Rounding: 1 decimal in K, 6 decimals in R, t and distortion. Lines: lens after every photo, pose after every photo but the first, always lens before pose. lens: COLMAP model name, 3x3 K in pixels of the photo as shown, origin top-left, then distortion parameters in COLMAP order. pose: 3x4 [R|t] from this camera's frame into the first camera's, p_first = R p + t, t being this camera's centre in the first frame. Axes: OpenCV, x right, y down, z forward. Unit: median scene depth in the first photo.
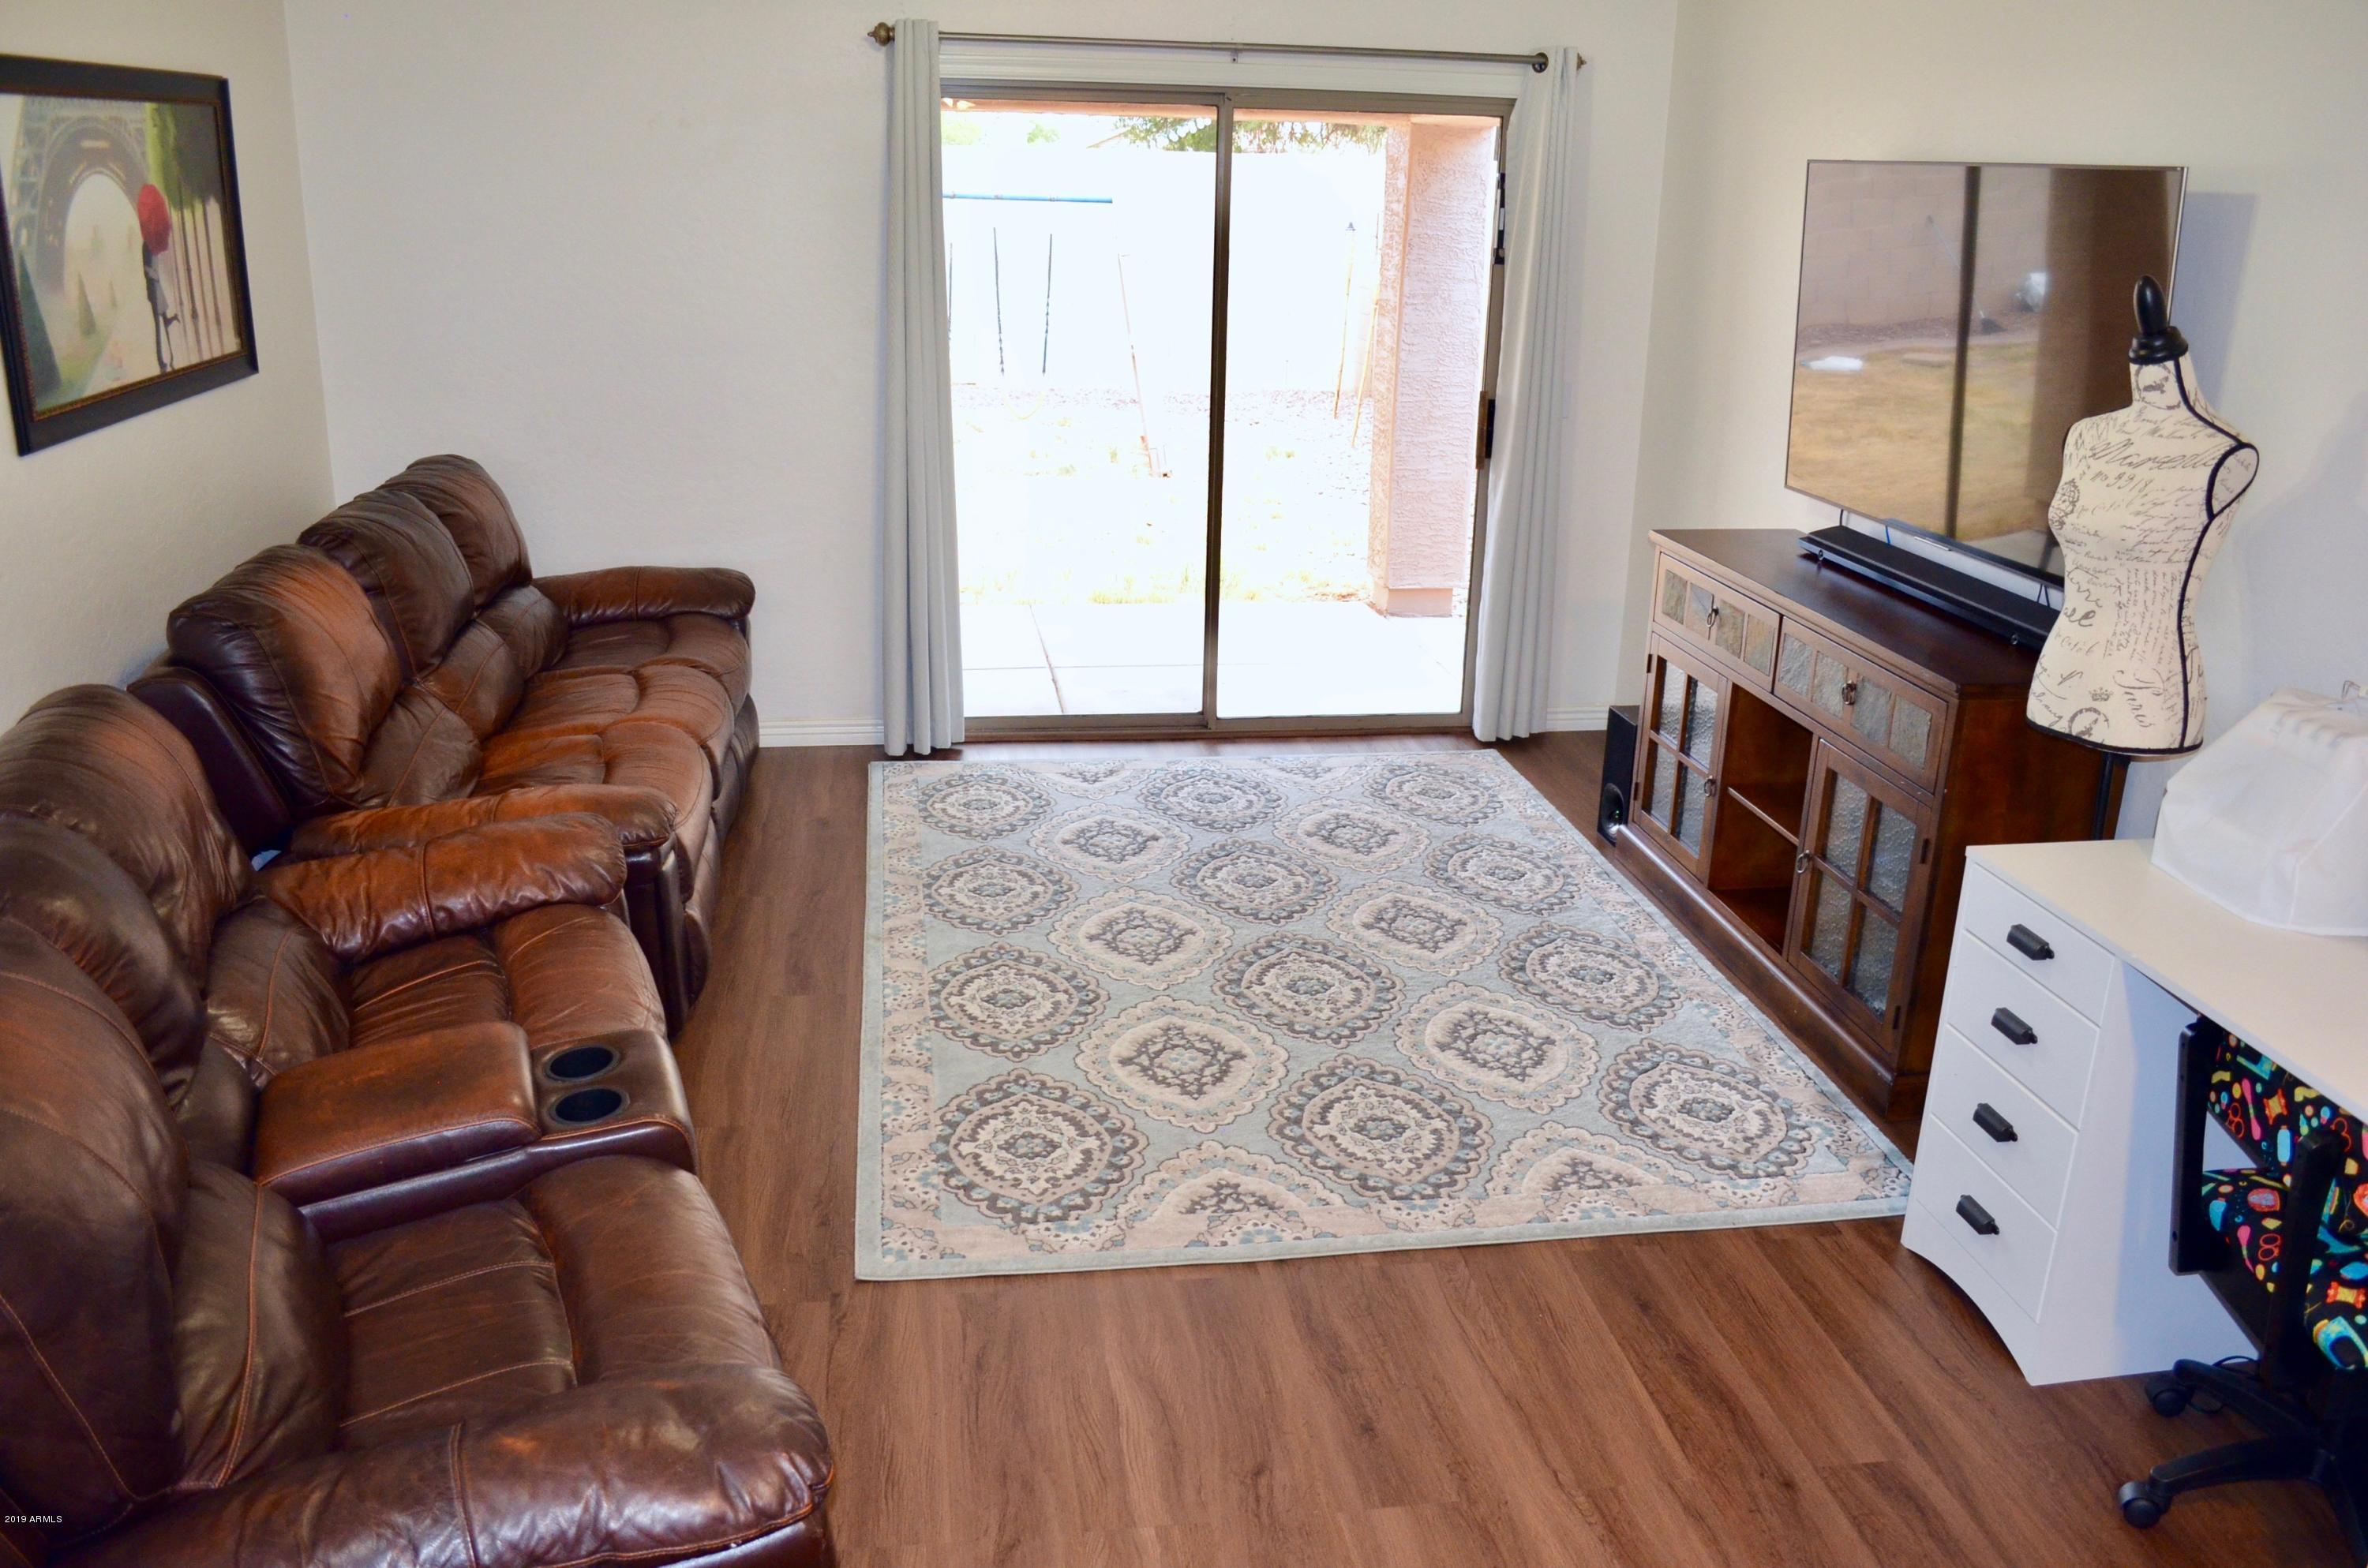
lens RADIAL K [[1852.3, 0, 1196.0], [0, 1852.3, 799.1], [0, 0, 1]] dist [-0.079088, 0.000672]
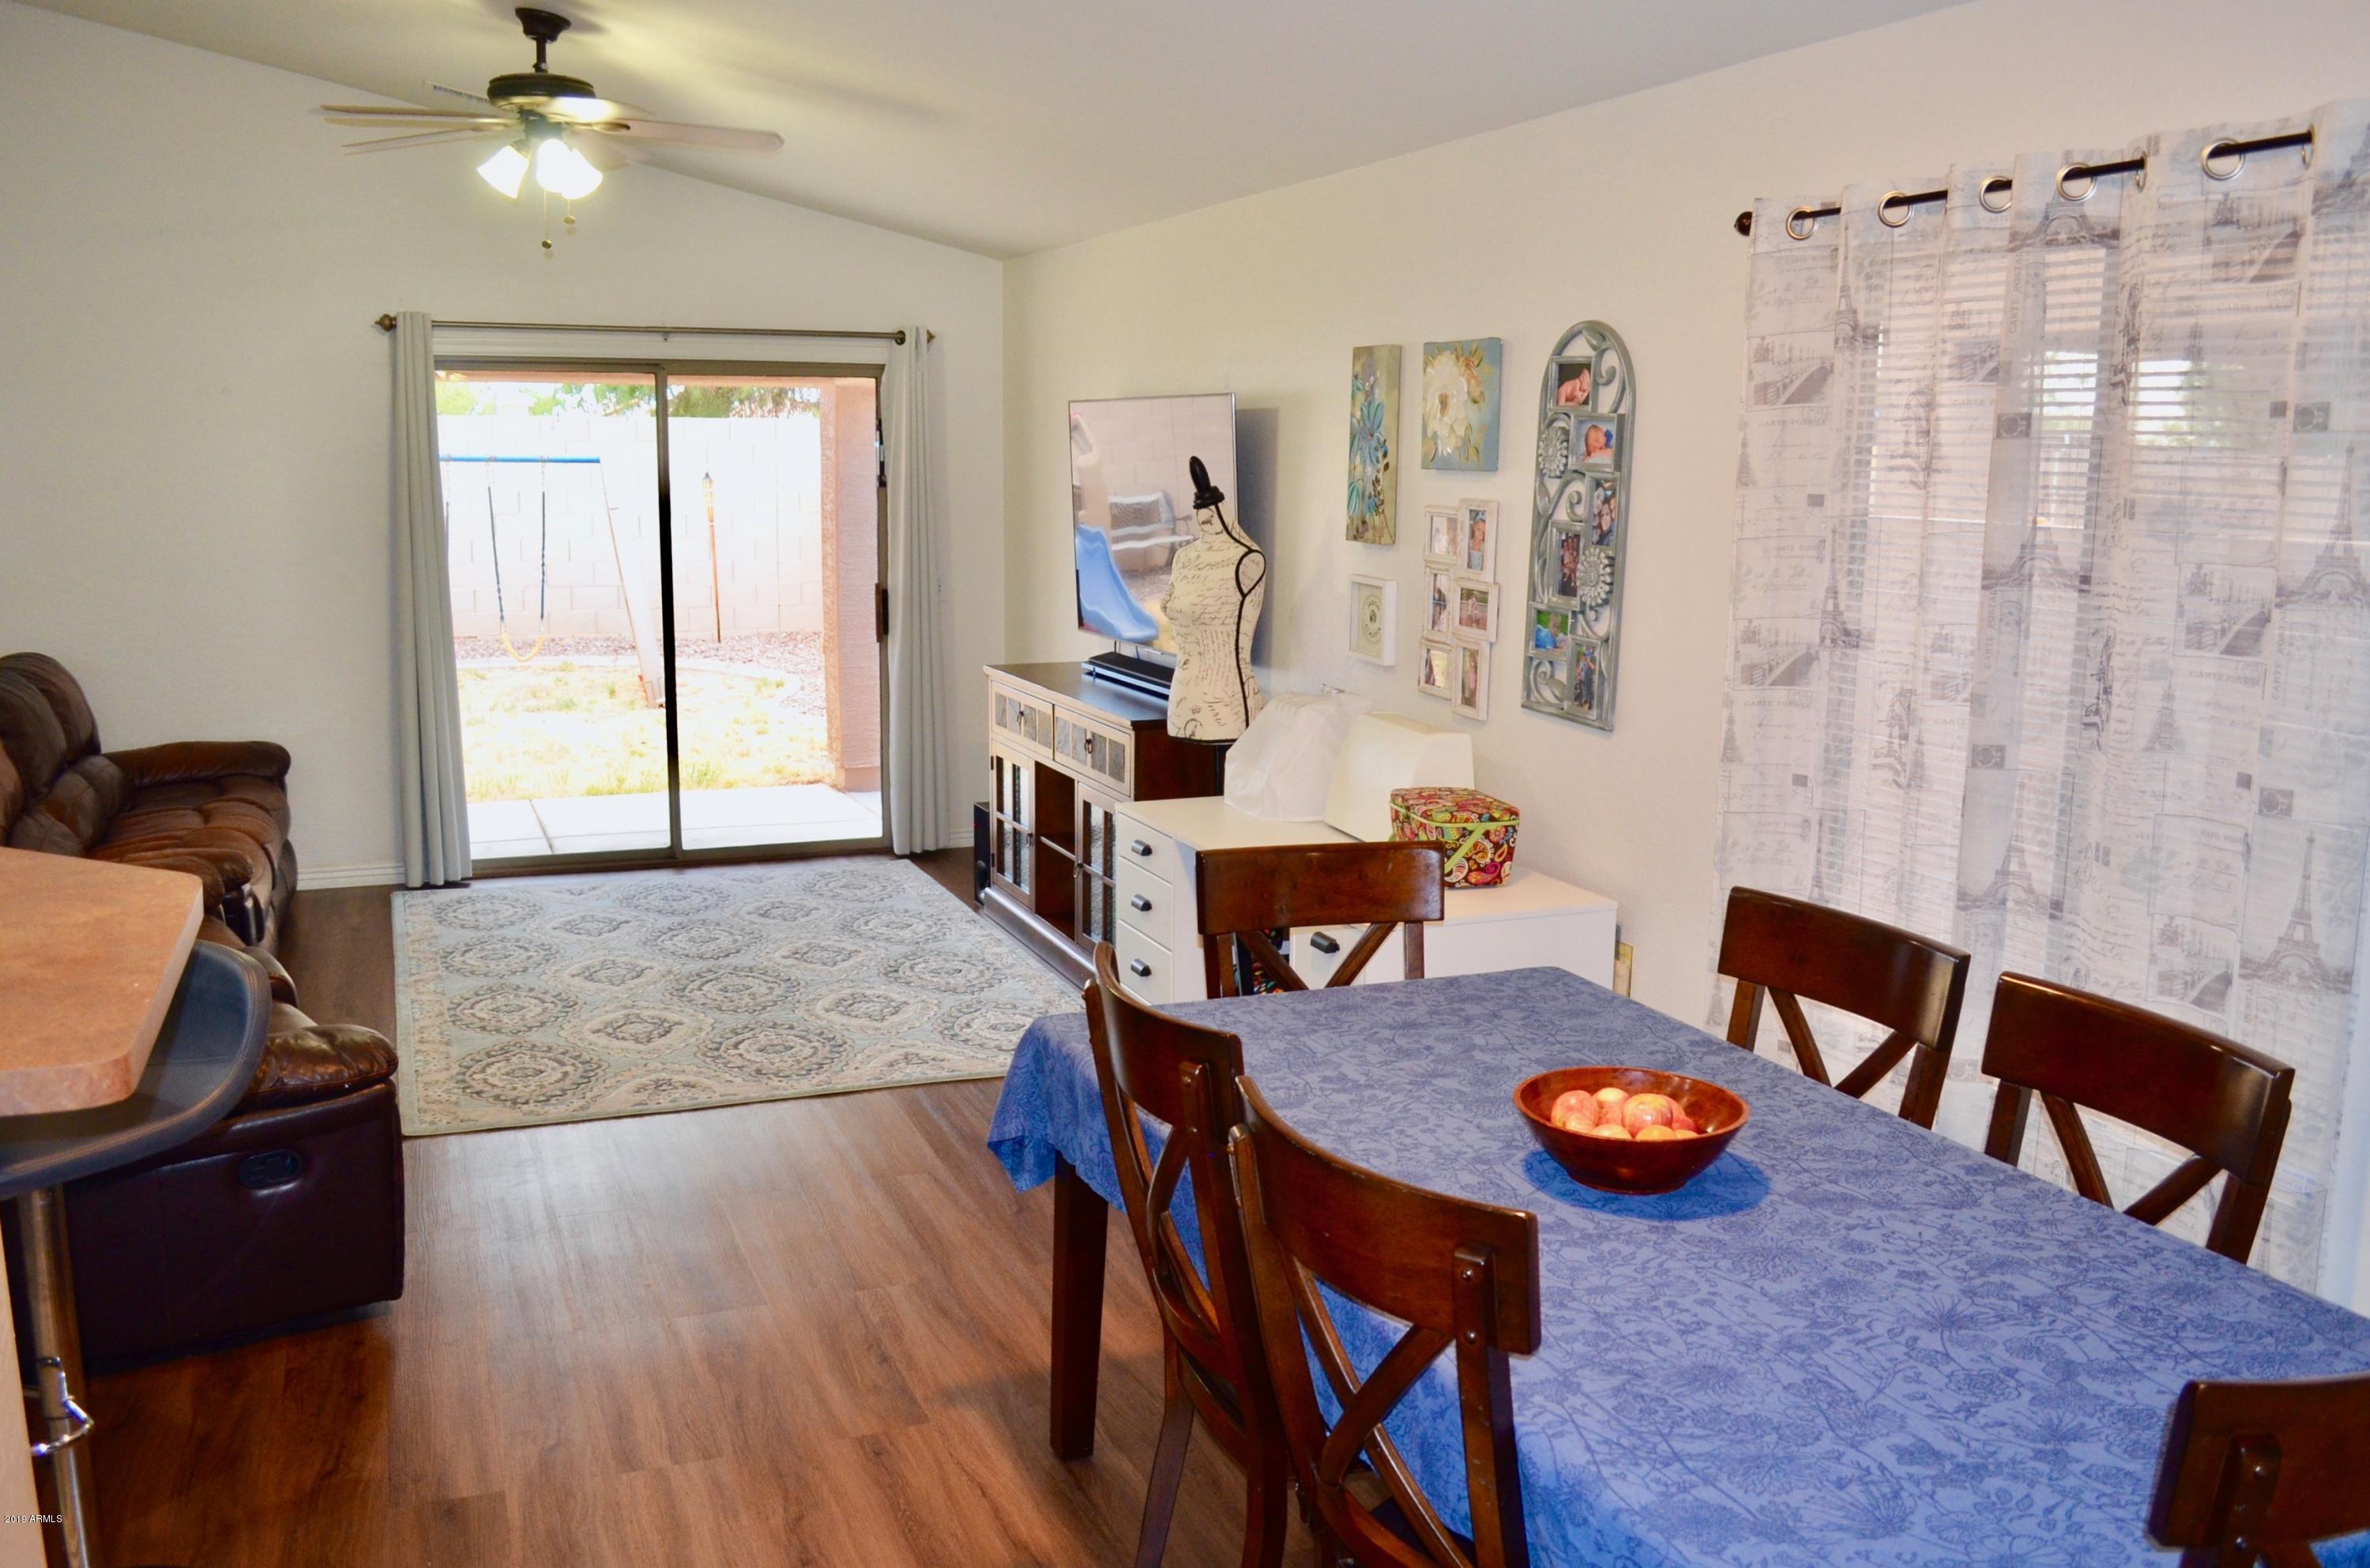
lens RADIAL K [[1922.4, 0, 1192.9], [0, 1922.4, 793.4], [0, 0, 1]] dist [-0.078764, -0.005958]
pose [[0.970431, -0.054807, 0.235074, 0.056475], [0.088619, 0.986769, -0.135772, 0.158123], [-0.224523, 0.152589, 0.962448, -0.405001]]
